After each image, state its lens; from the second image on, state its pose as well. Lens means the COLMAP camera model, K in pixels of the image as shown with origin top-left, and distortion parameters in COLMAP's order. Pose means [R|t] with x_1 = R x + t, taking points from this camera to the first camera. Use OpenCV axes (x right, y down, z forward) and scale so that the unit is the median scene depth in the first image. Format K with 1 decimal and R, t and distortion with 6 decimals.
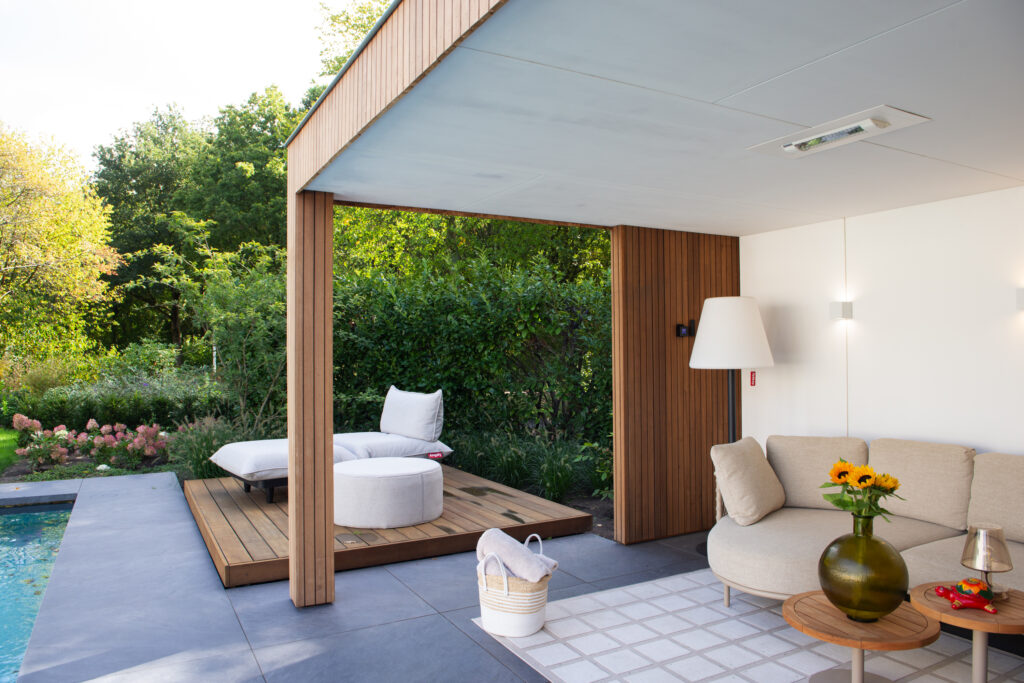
lens RADIAL K [[694.3, 0, 512.0], [0, 694.3, 341.5], [0, 0, 1]] dist [-0.049162, -0.004654]
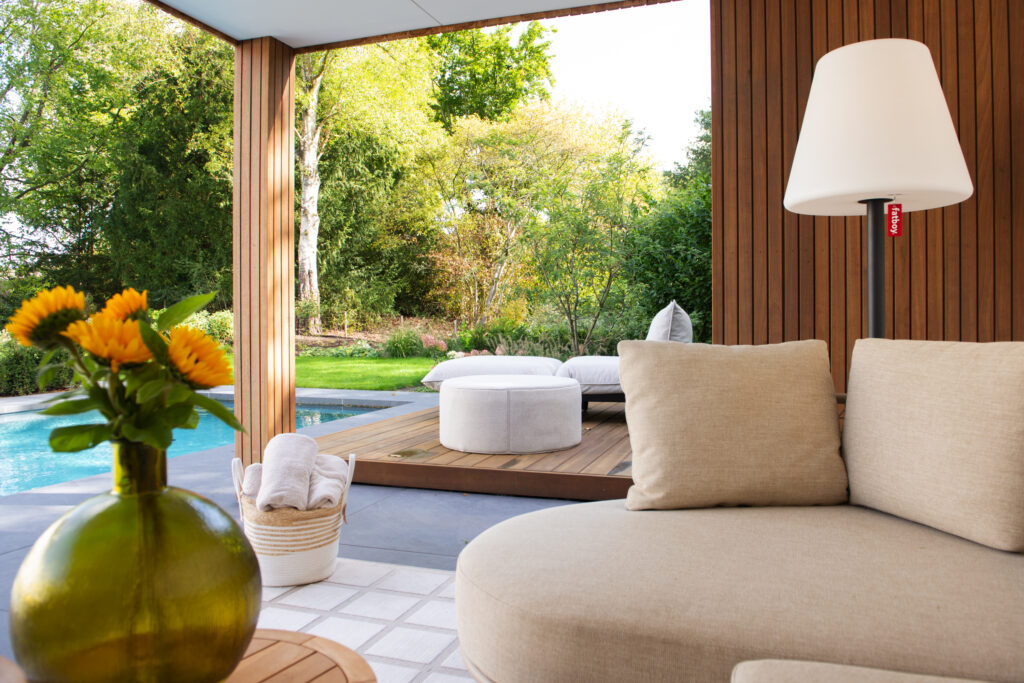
lens RADIAL K [[725.6, 0, 512.0], [0, 725.6, 341.5], [0, 0, 1]] dist [-0.051393, -0.001171]
pose [[0.683860, 0.030758, -0.728965, 0.612866], [0.013244, 0.998423, 0.054551, 0.121755], [0.729493, -0.046959, 0.682374, 0.594848]]
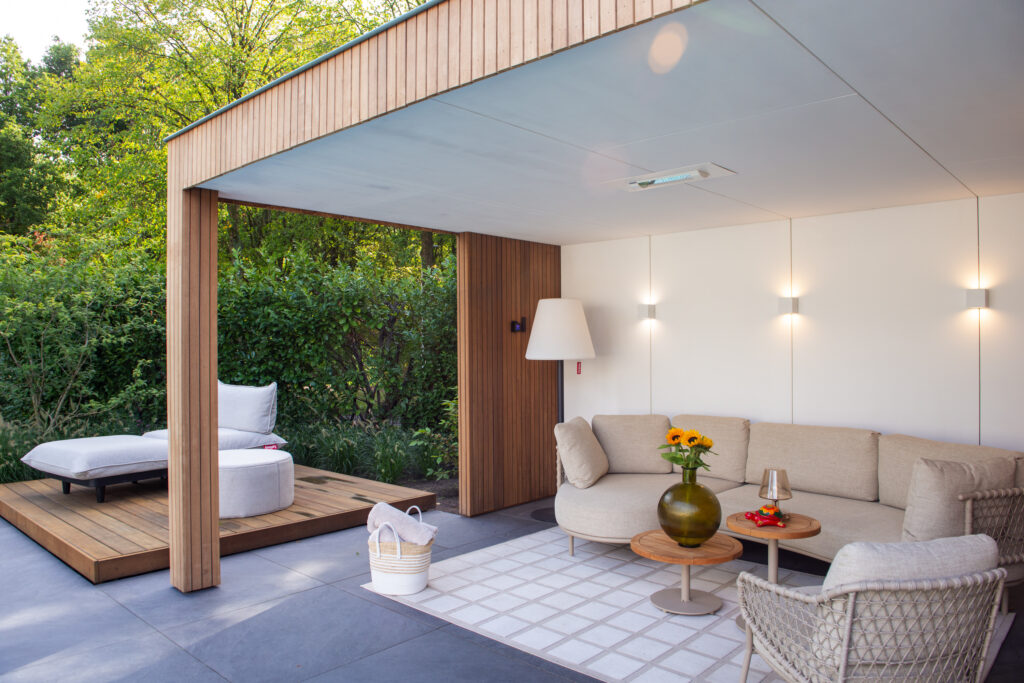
lens RADIAL K [[694.3, 0, 512.0], [0, 694.3, 341.5], [0, 0, 1]] dist [-0.049162, -0.004654]
pose [[0.950692, 0.003301, 0.310120, -0.155409], [-0.005933, 0.999954, 0.007545, 0.000028], [-0.310081, -0.009013, 0.950667, -0.114492]]
